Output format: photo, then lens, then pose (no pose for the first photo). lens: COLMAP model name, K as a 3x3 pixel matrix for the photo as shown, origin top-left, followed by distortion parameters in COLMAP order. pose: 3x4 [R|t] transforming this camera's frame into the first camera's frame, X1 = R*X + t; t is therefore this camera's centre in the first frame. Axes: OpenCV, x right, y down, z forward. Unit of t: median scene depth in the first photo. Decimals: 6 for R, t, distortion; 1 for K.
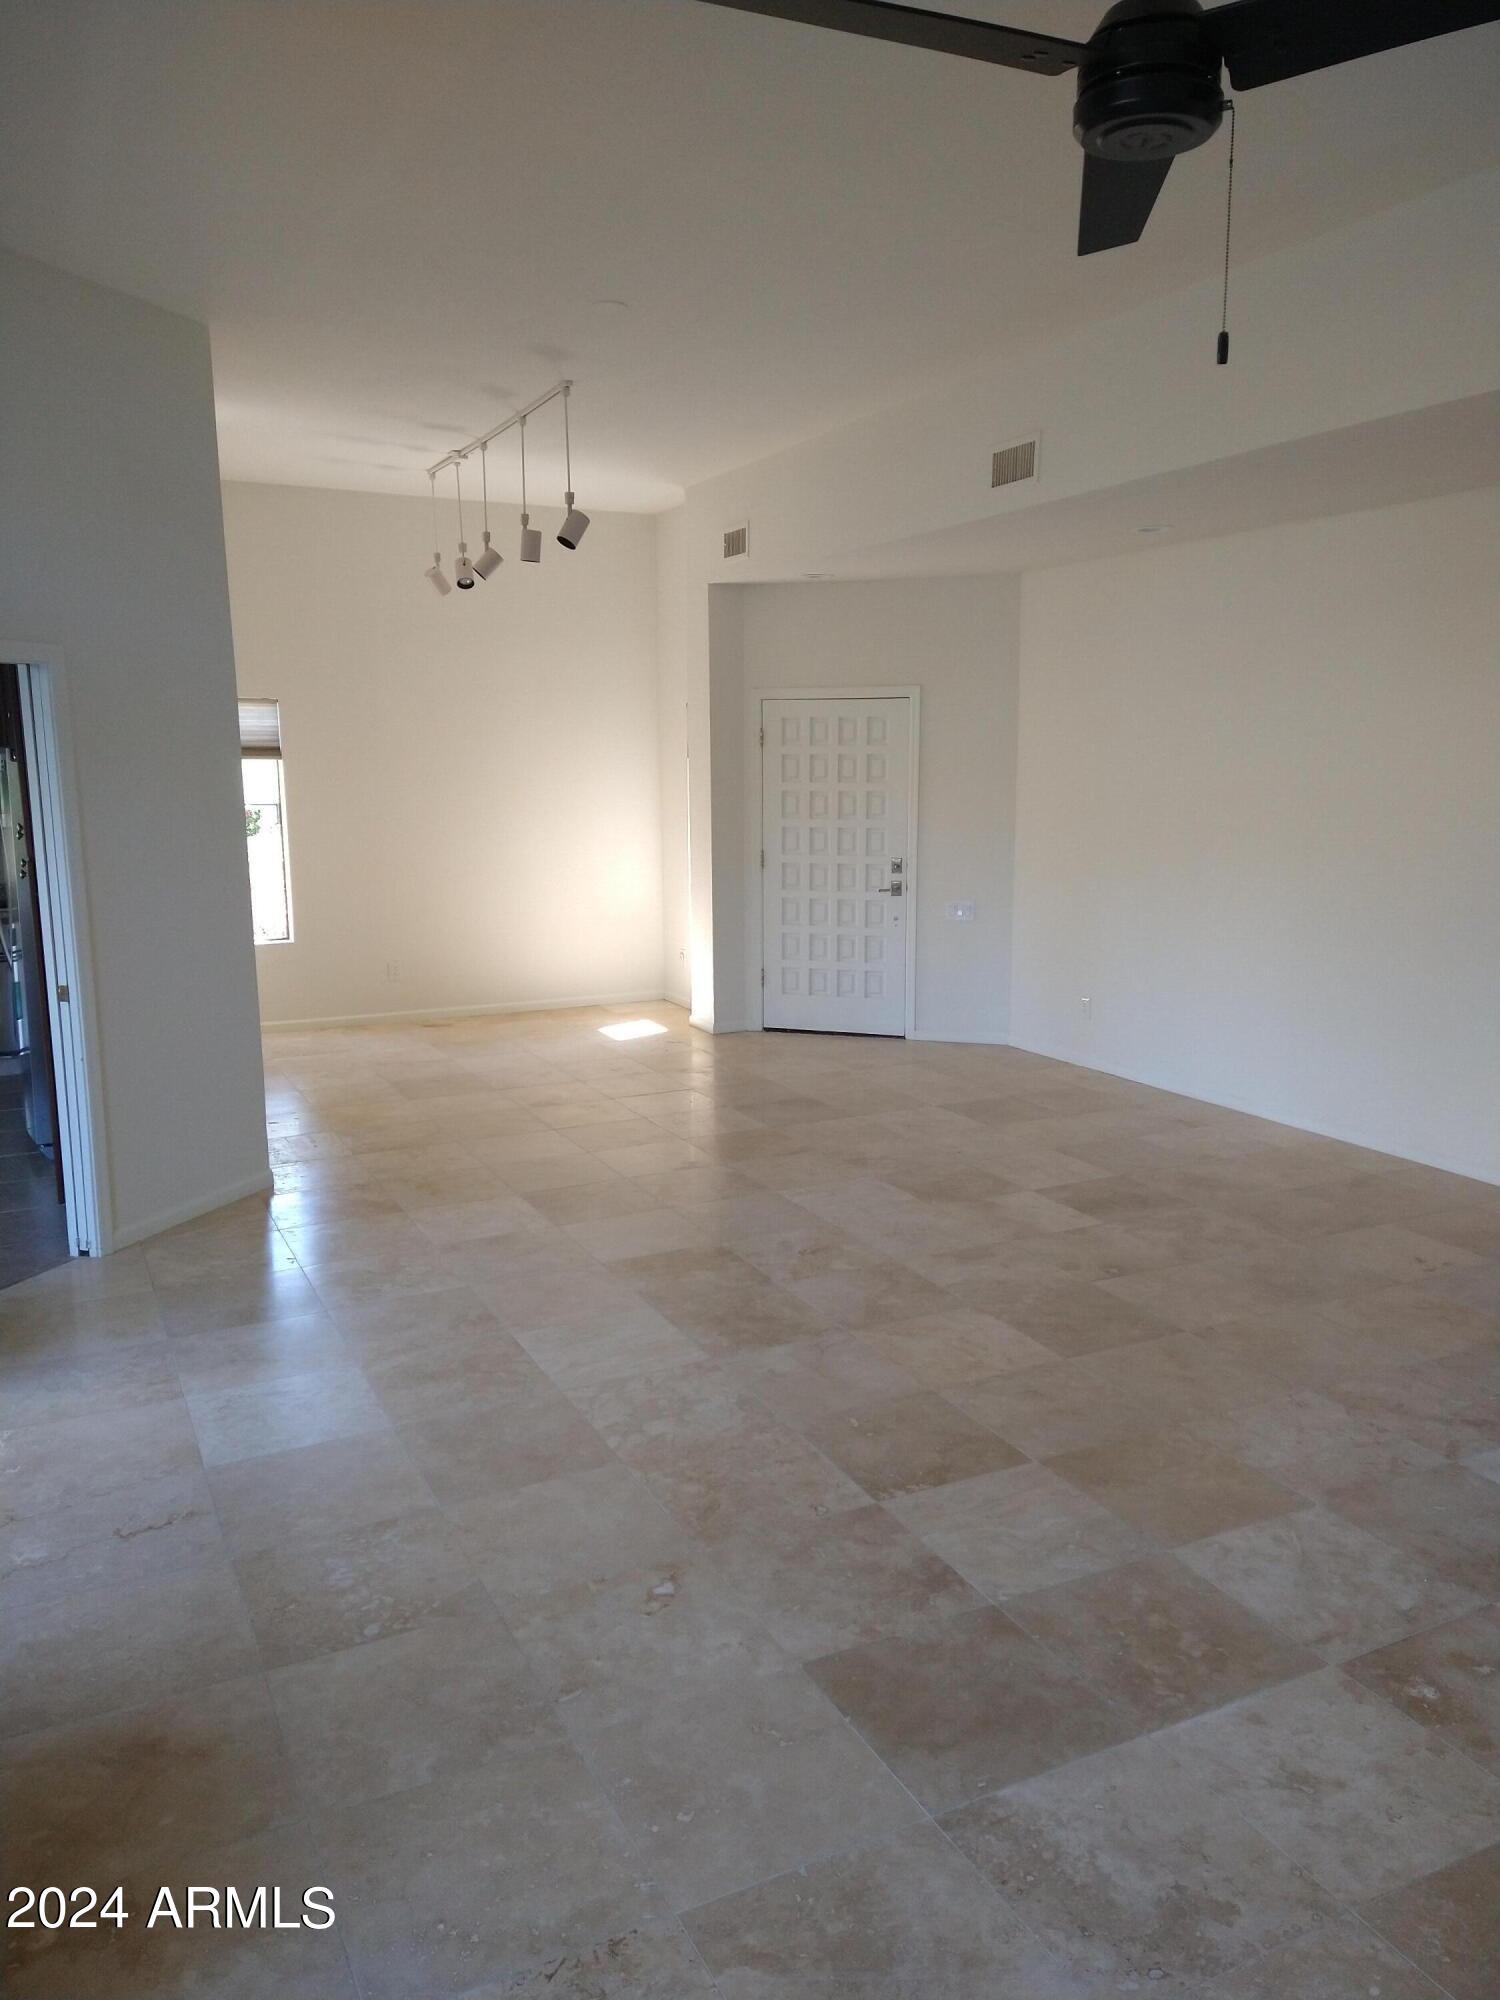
lens RADIAL K [[1466.2, 0, 757.0], [0, 1466.2, 1002.6], [0, 0, 1]] dist [0.117283, -0.163177]
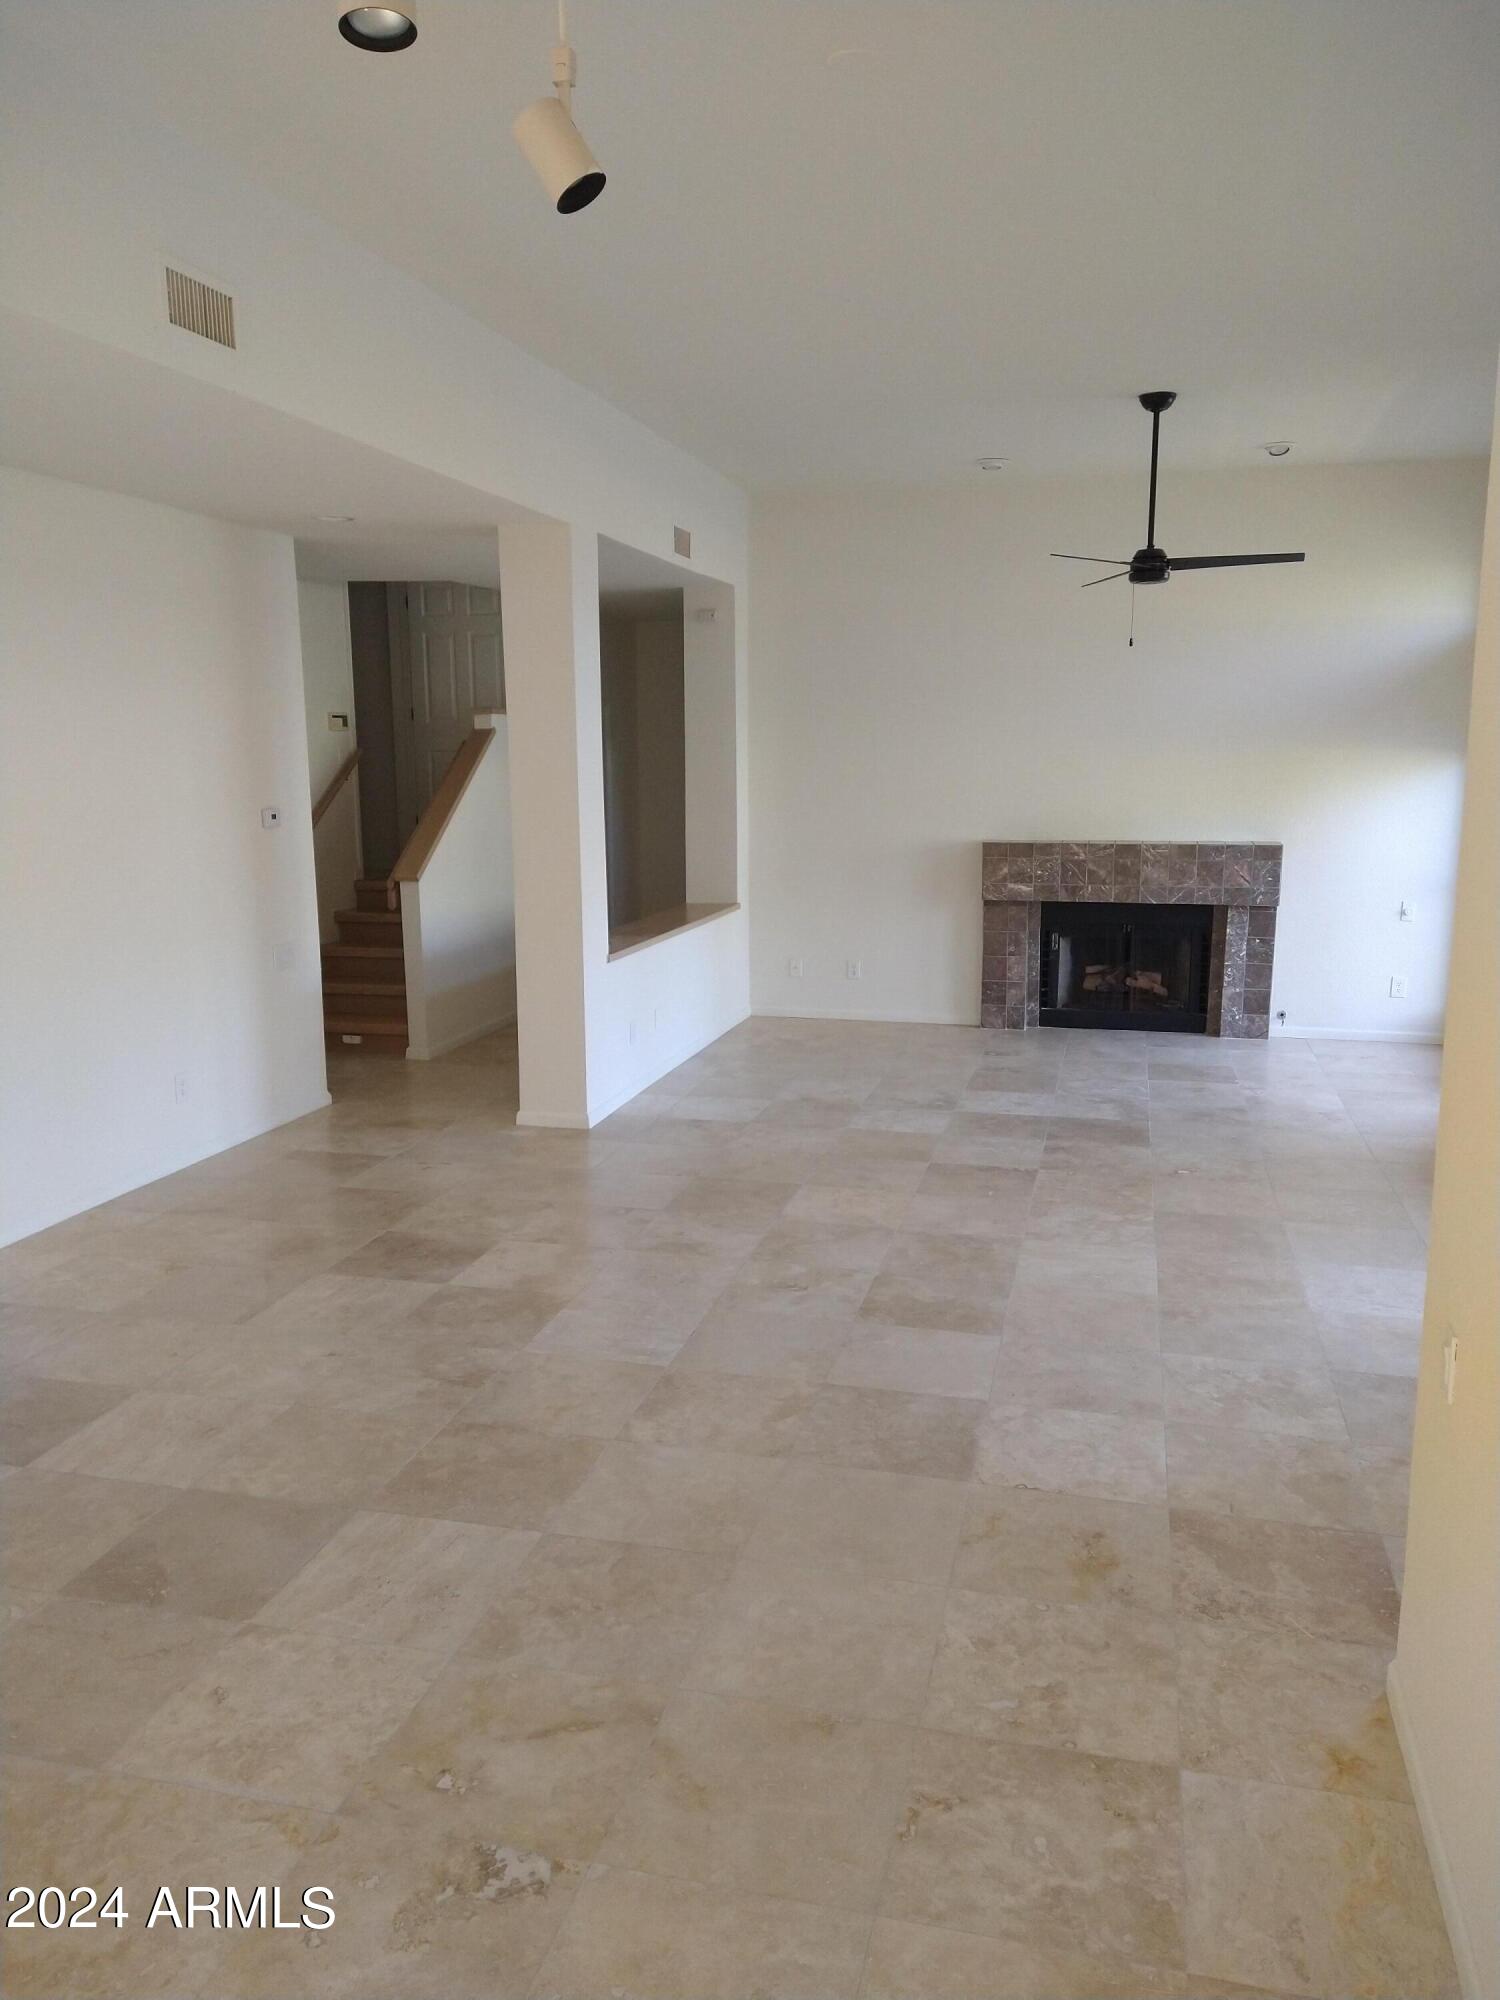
lens RADIAL K [[1466.2, 0, 757.0], [0, 1466.2, 1002.6], [0, 0, 1]] dist [0.117283, -0.163177]
pose [[-0.757794, -0.102310, 0.644423, -0.657680], [0.117744, 0.949976, 0.289278, -0.342260], [-0.641782, 0.295090, -0.707840, 2.014262]]
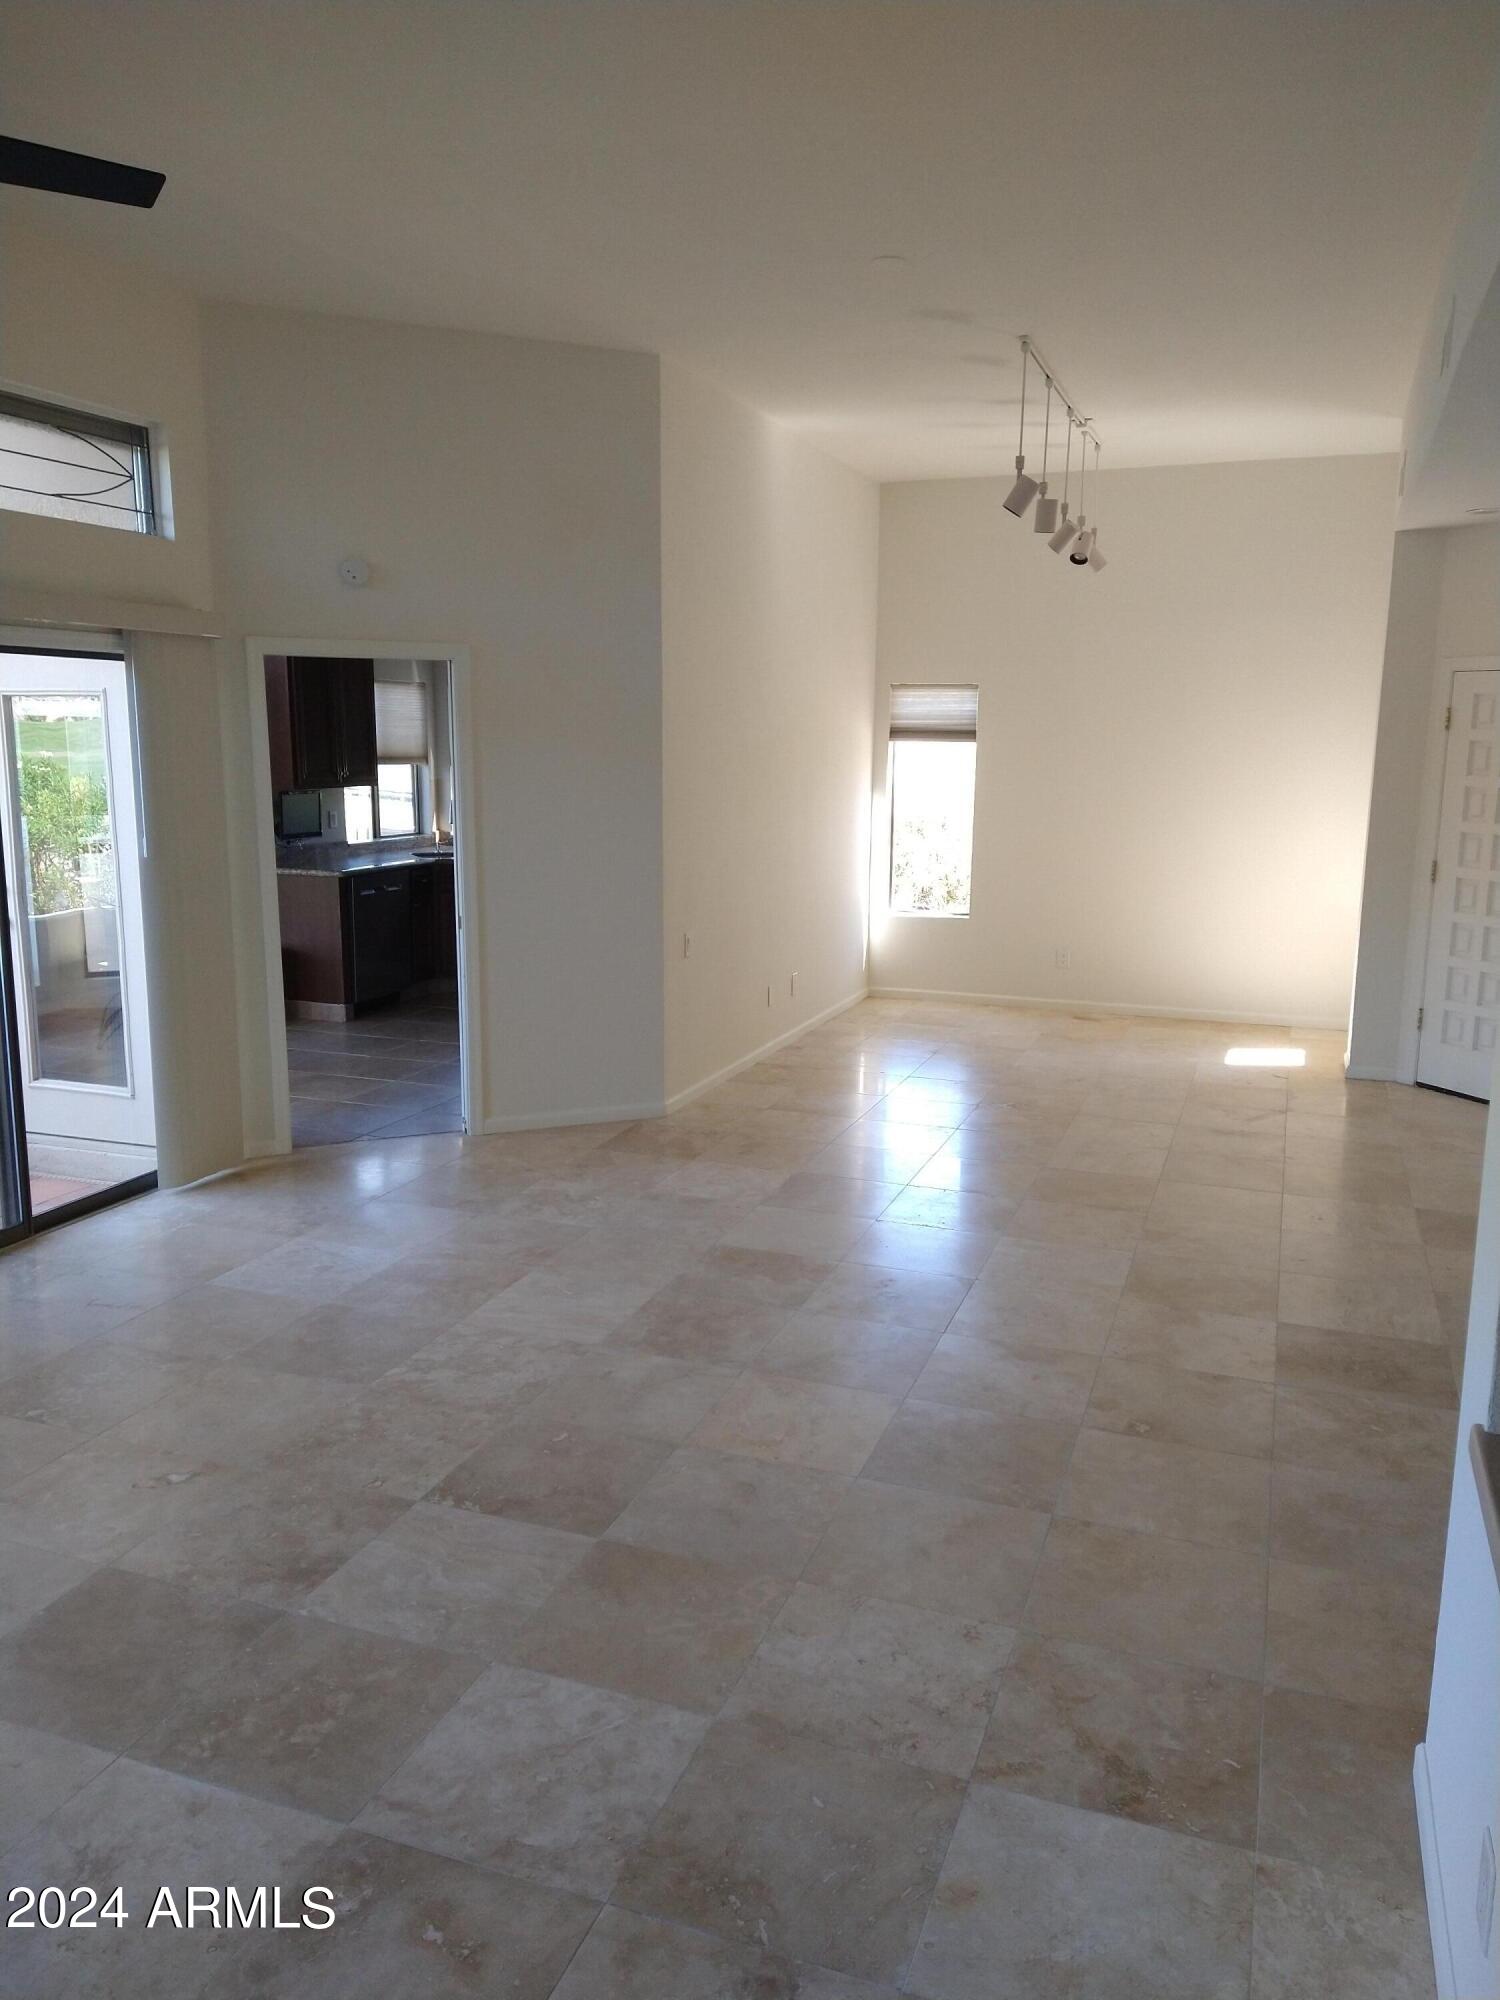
lens RADIAL K [[1466.2, 0, 757.0], [0, 1466.2, 1002.6], [0, 0, 1]] dist [0.117283, -0.163177]
pose [[0.687715, 0.143611, -0.711634, 0.734136], [-0.136886, 0.988308, 0.067159, -0.068764], [0.712958, 0.051227, 0.699333, 0.379807]]
